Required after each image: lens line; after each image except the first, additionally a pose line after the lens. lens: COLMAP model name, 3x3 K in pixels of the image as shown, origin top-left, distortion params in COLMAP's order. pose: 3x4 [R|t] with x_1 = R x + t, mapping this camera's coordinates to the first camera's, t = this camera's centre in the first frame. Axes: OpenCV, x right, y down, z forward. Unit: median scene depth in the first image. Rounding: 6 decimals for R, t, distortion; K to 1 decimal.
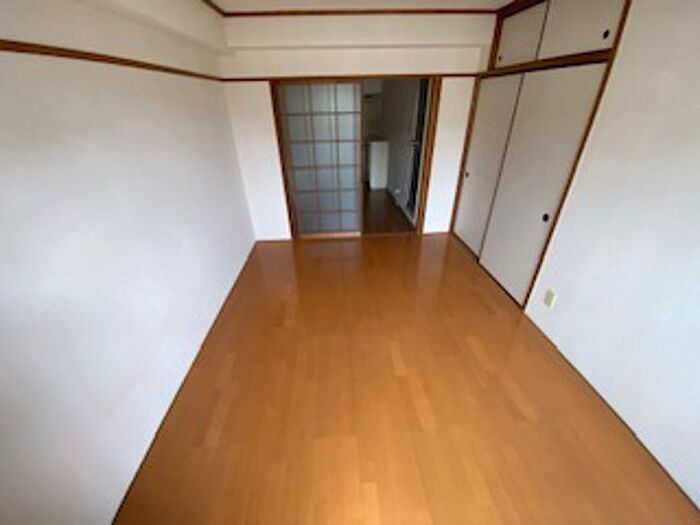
lens RADIAL K [[287.6, 0, 350.0], [0, 287.6, 262.5], [0, 0, 1]] dist [-0.000141, -0.010700]
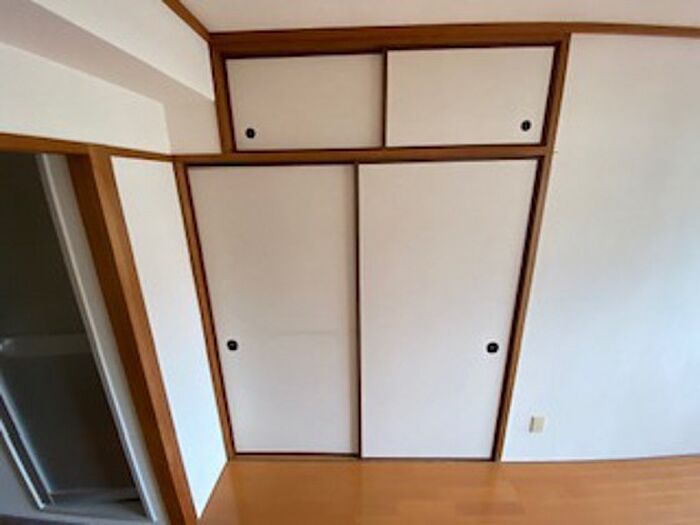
lens RADIAL K [[287.6, 0, 350.0], [0, 287.6, 262.5], [0, 0, 1]] dist [-0.000141, -0.010700]
pose [[0.089066, -0.251334, 0.963794, -0.001627], [0.506152, 0.844806, 0.173531, -0.604153], [-0.857833, 0.472371, 0.202457, 0.992001]]
